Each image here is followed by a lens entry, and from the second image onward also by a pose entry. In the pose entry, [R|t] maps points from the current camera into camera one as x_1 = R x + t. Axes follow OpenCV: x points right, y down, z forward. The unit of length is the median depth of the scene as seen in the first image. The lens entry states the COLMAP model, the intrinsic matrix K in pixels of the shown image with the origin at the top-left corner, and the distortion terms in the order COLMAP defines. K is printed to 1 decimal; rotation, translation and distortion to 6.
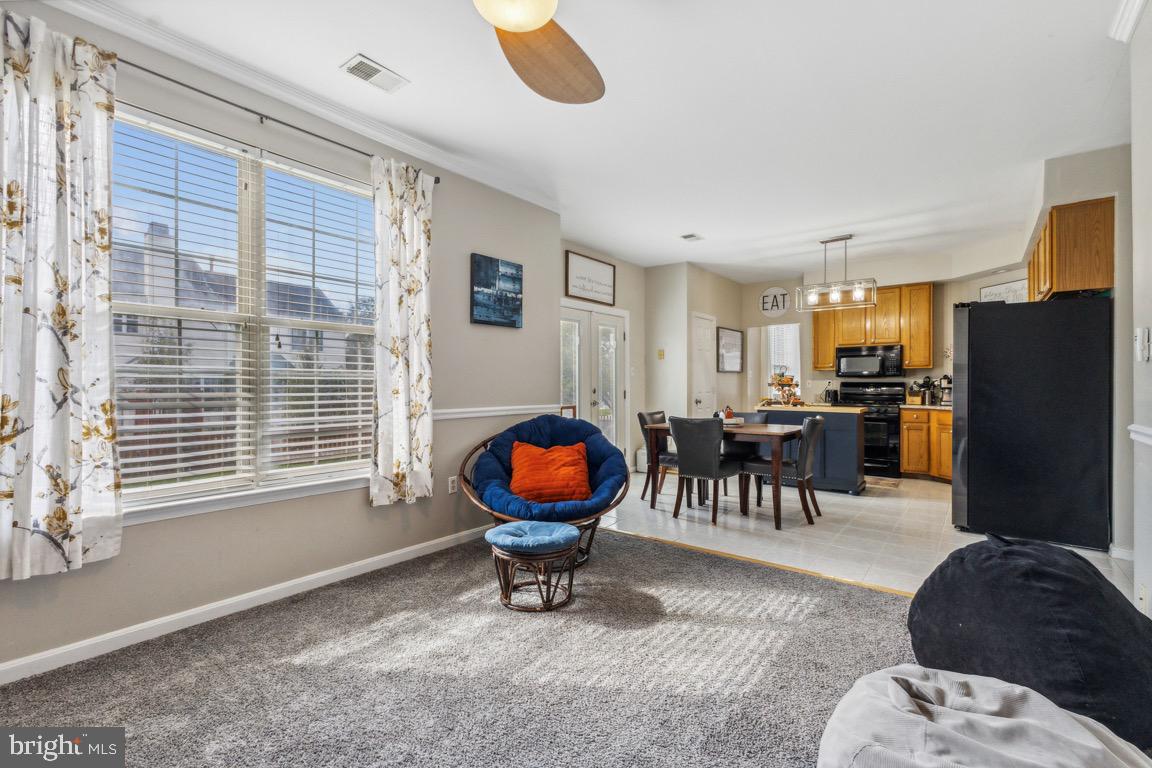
lens RADIAL K [[498.7, 0, 575.9], [0, 498.7, 381.2], [0, 0, 1]] dist [0.009398, 0.000072]
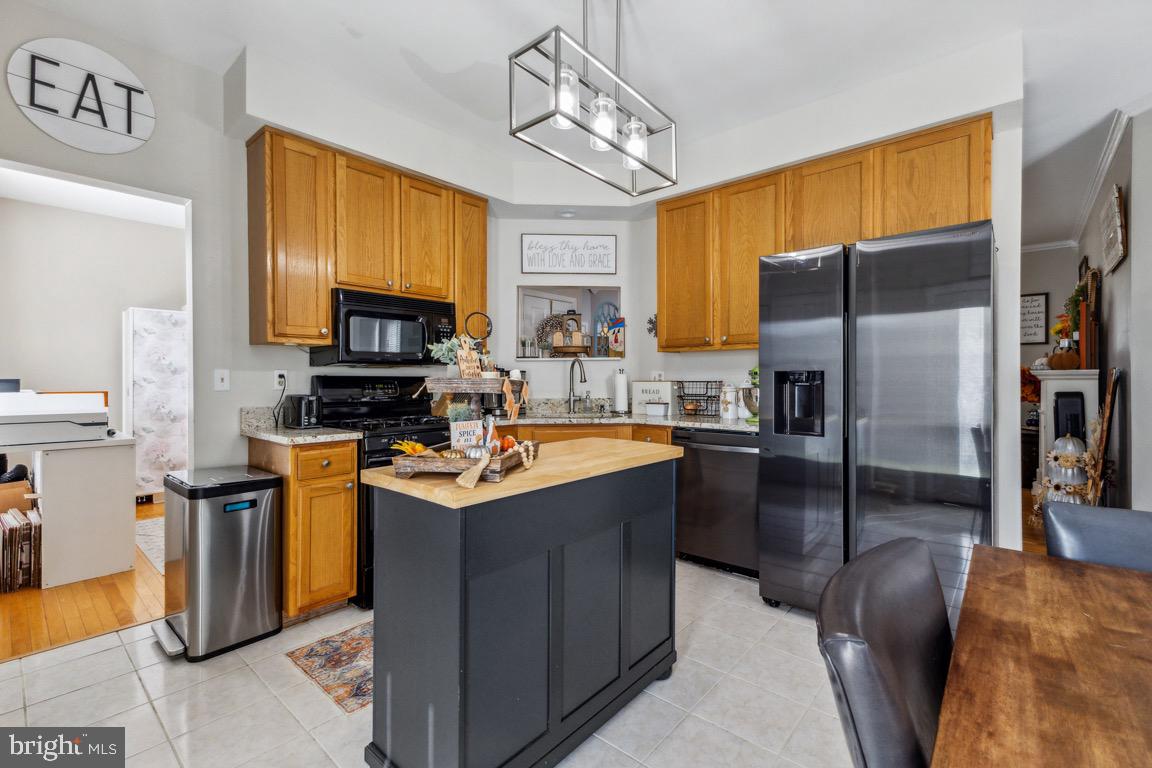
lens RADIAL K [[500.7, 0, 579.7], [0, 500.7, 378.4], [0, 0, 1]] dist [0.002702, 0.000080]
pose [[0.033111, -0.003674, 0.999445, 0.150762], [-0.003593, 0.999986, 0.003795, 0.001810], [-0.999445, -0.003716, 0.033097, 0.908327]]
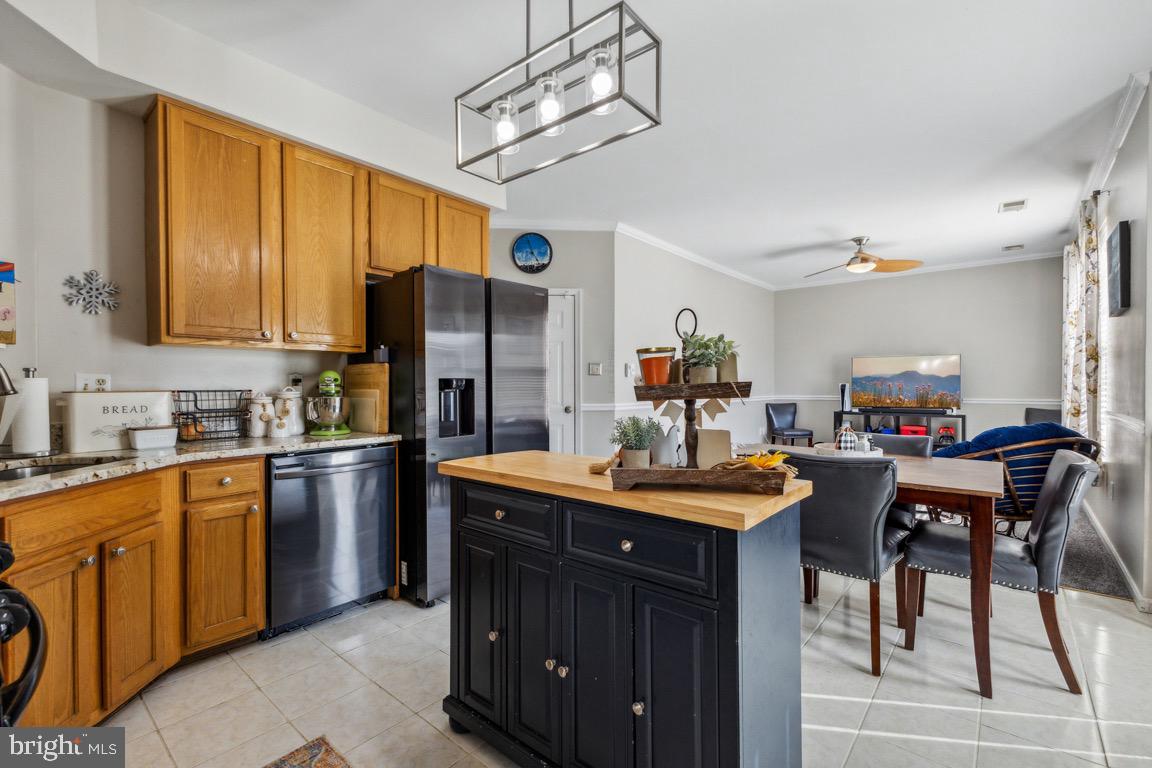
lens RADIAL K [[504.2, 0, 576.0], [0, 504.2, 384.0], [0, 0, 1]] dist [0.002243, 0.000222]
pose [[-0.999486, 0.002184, 0.031995, 0.454786], [0.001927, 0.999966, -0.008061, 0.005736], [-0.032012, -0.007995, -0.999456, 1.207022]]
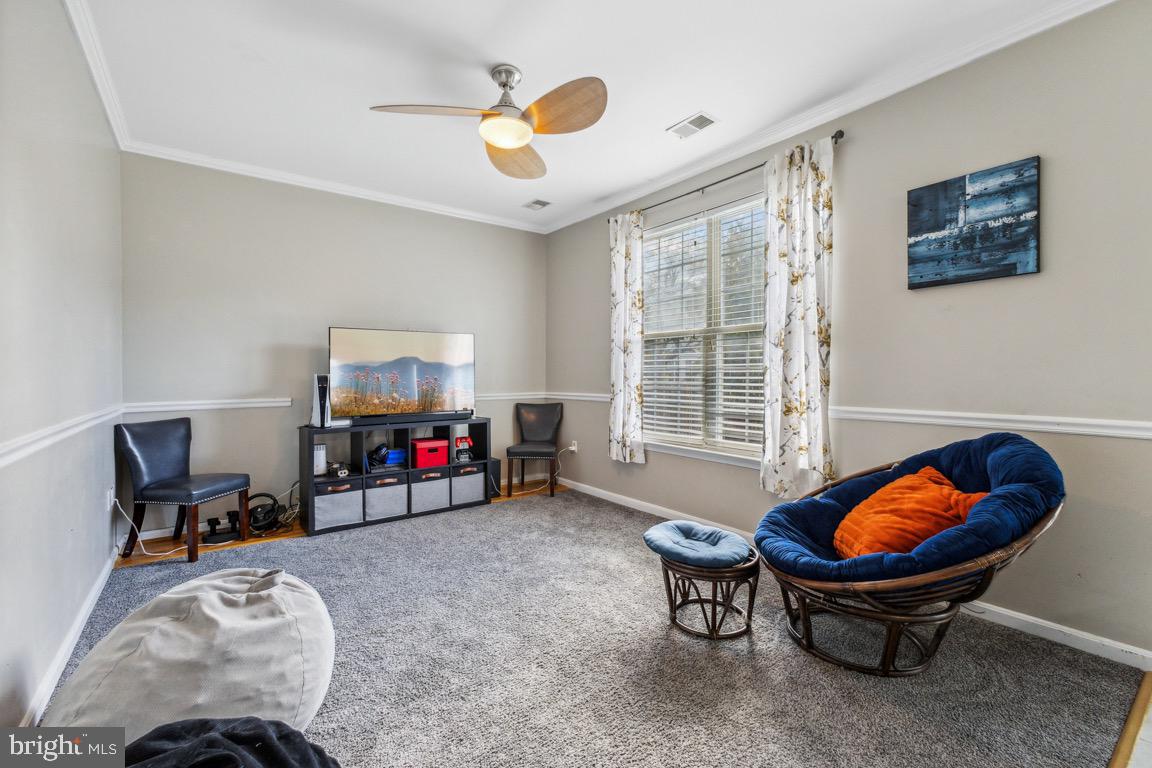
lens RADIAL K [[502.8, 0, 572.6], [0, 502.8, 376.1], [0, 0, 1]] dist [0.005819, 0.000161]
pose [[-0.261523, 0.002335, -0.965194, 0.378924], [0.008797, 0.999961, 0.000035, 0.001013], [0.965157, -0.008482, -0.261534, 0.449625]]
